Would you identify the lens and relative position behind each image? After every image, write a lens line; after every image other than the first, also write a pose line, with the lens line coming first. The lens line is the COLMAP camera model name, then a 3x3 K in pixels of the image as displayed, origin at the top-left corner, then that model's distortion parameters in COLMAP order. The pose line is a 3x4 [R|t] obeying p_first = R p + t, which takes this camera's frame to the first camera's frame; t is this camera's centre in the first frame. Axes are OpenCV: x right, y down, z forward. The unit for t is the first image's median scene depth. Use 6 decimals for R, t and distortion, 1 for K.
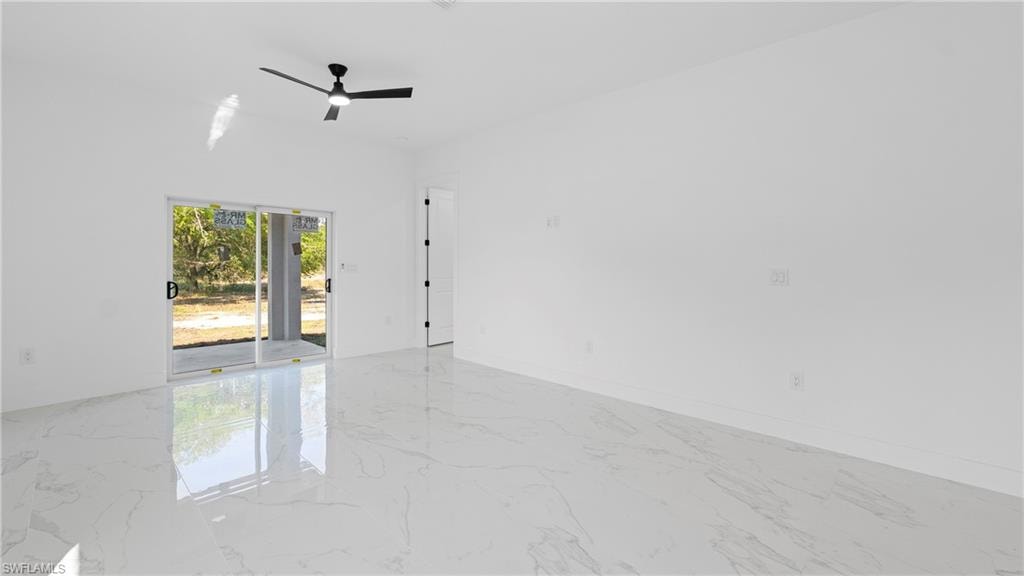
lens RADIAL K [[419.5, 0, 506.8], [0, 419.5, 269.0], [0, 0, 1]] dist [-0.004631, 0.001449]
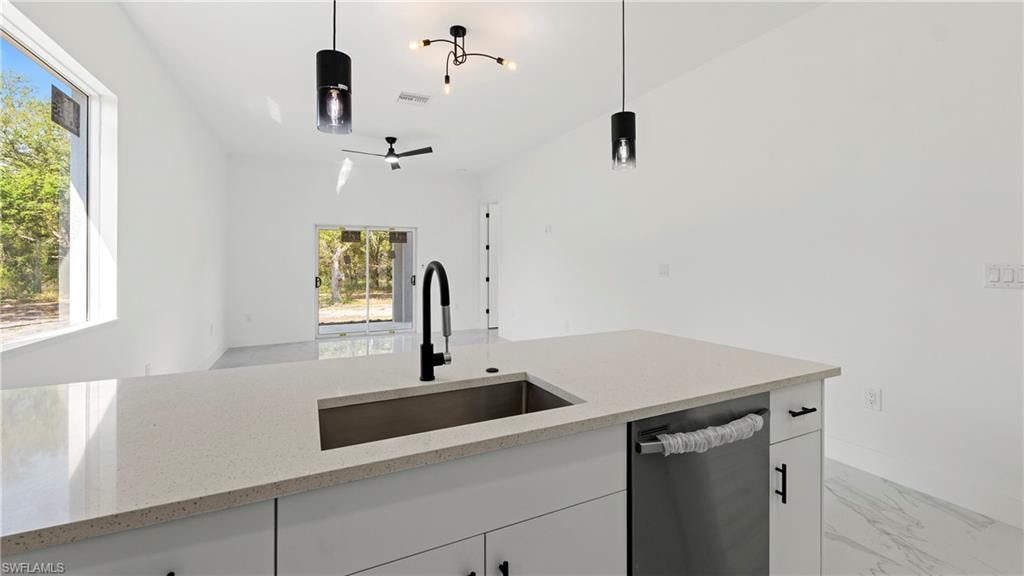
lens RADIAL K [[419.5, 0, 513.2], [0, 419.5, 265.1], [0, 0, 1]] dist [-0.004631, 0.001449]
pose [[0.937777, -0.015084, -0.346909, 0.471584], [0.011248, 0.999851, -0.013069, 0.013676], [0.347055, 0.008354, 0.937808, -0.257523]]
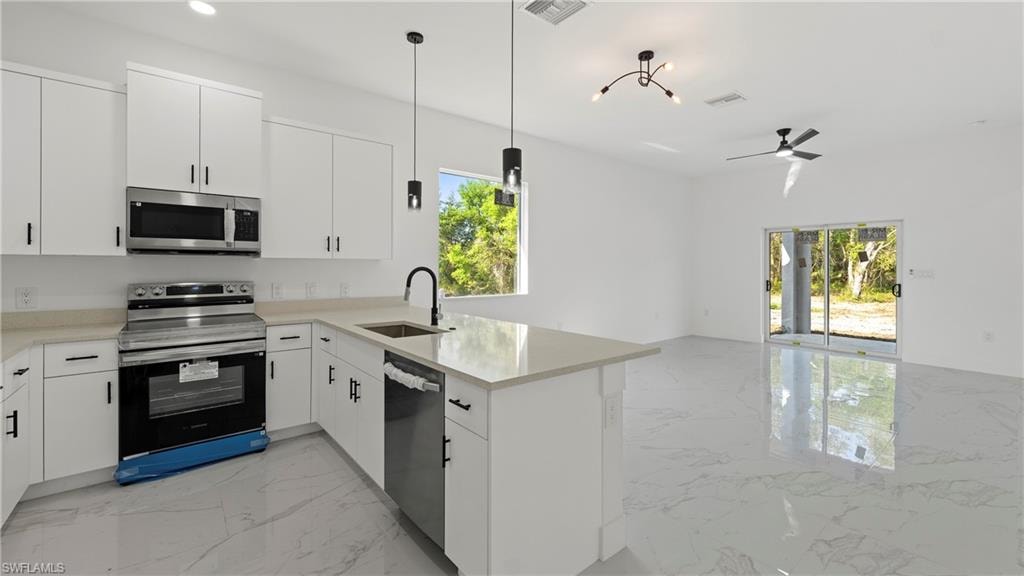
lens RADIAL K [[419.5, 0, 511.7], [0, 419.5, 265.7], [0, 0, 1]] dist [-0.004631, 0.001449]
pose [[-0.120211, -0.013137, -0.992661, 0.925861], [-0.018430, 0.999770, -0.011000, 0.008701], [0.992577, 0.016972, -0.120425, 0.212312]]
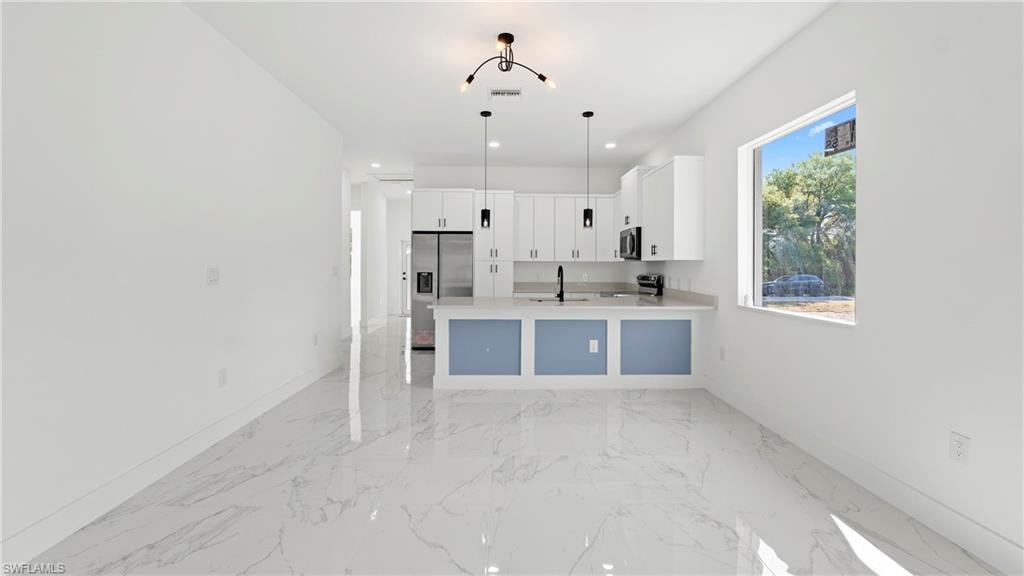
lens RADIAL K [[419.5, 0, 507.6], [0, 419.5, 264.4], [0, 0, 1]] dist [-0.004631, 0.001449]
pose [[-0.699039, -0.013642, 0.714954, -0.354236], [-0.000444, 0.999826, 0.018643, -0.017882], [-0.715084, 0.012714, -0.698923, 0.848613]]
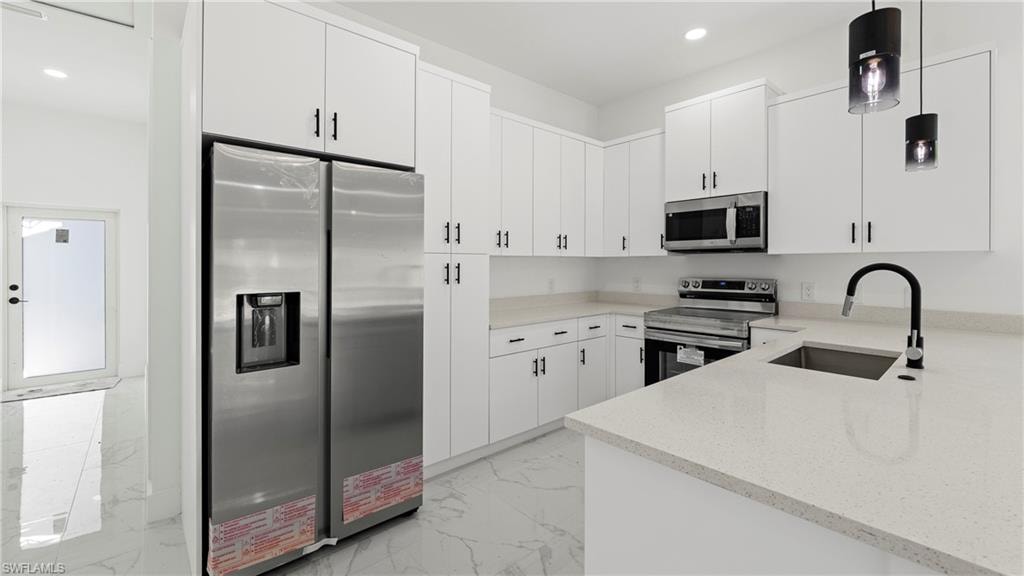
lens RADIAL K [[419.5, 0, 500.8], [0, 419.5, 267.8], [0, 0, 1]] dist [-0.004631, 0.001449]
pose [[-0.995004, -0.009588, 0.099375, 0.620534], [-0.006937, 0.999612, 0.026986, 0.001462], [-0.099595, 0.026162, -0.994684, 0.409220]]
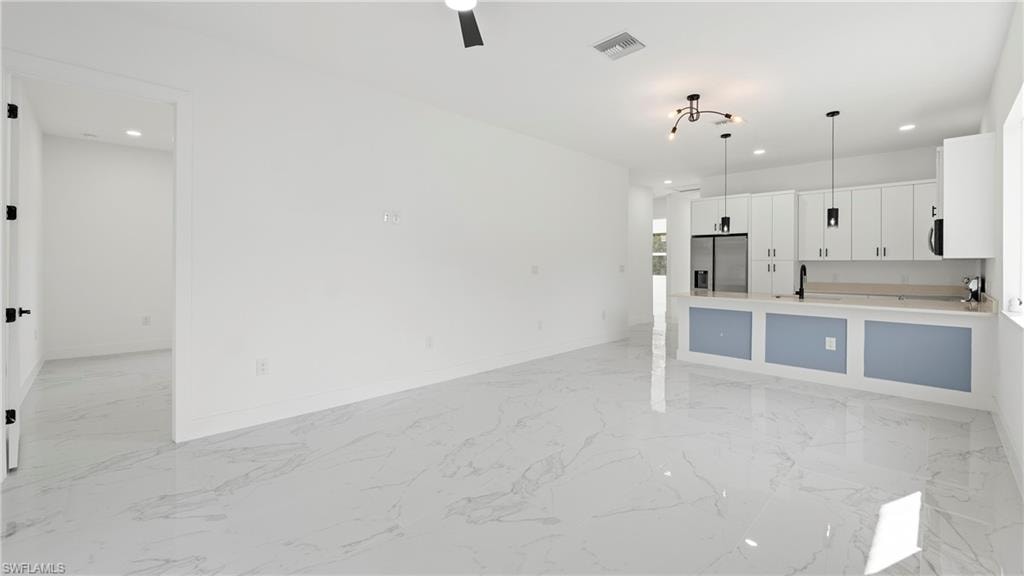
lens RADIAL K [[419.5, 0, 515.5], [0, 419.5, 272.4], [0, 0, 1]] dist [-0.004631, 0.001449]
pose [[0.029242, -0.031983, 0.999061, -0.821242], [0.014076, 0.999402, 0.031581, -0.020029], [-0.999473, 0.013139, 0.029675, 0.737941]]
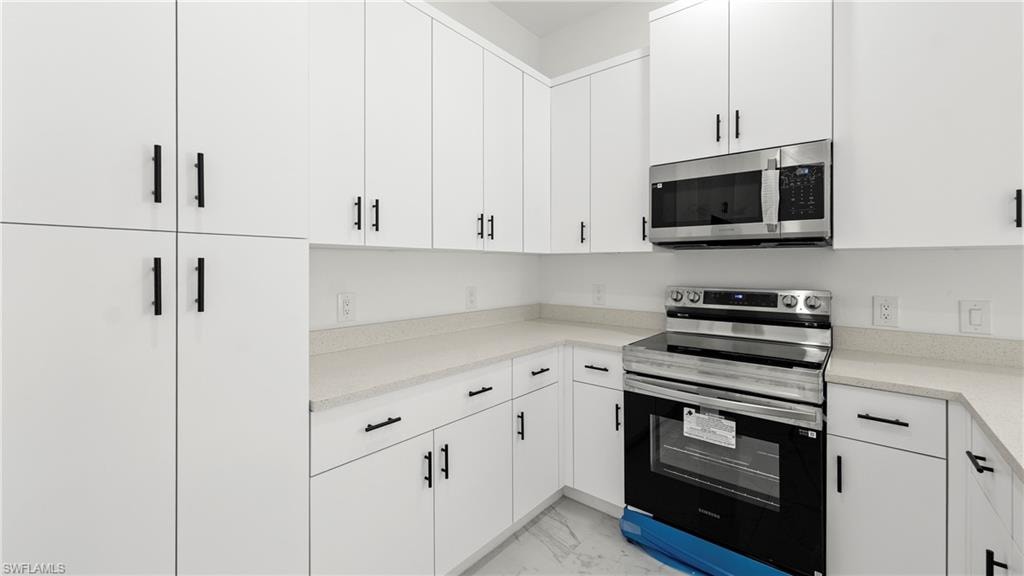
lens RADIAL K [[419.5, 0, 504.8], [0, 419.5, 262.0], [0, 0, 1]] dist [-0.004631, 0.001449]
pose [[-0.997906, -0.014096, -0.063122, 0.591229], [-0.014763, 0.999840, 0.010102, 0.007958], [0.062970, 0.011013, -0.997955, 0.066420]]
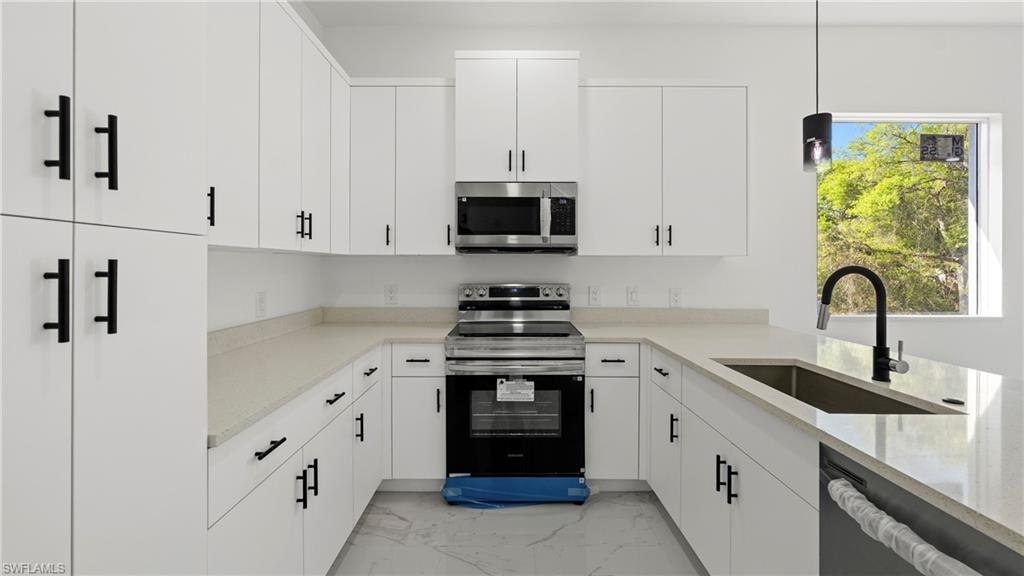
lens RADIAL K [[419.5, 0, 508.0], [0, 419.5, 264.6], [0, 0, 1]] dist [-0.004631, 0.001449]
pose [[-0.720960, -0.015398, -0.692806, 0.738286], [-0.020209, 0.999795, -0.001191, 0.010674], [0.692682, 0.013142, -0.721123, 0.051822]]
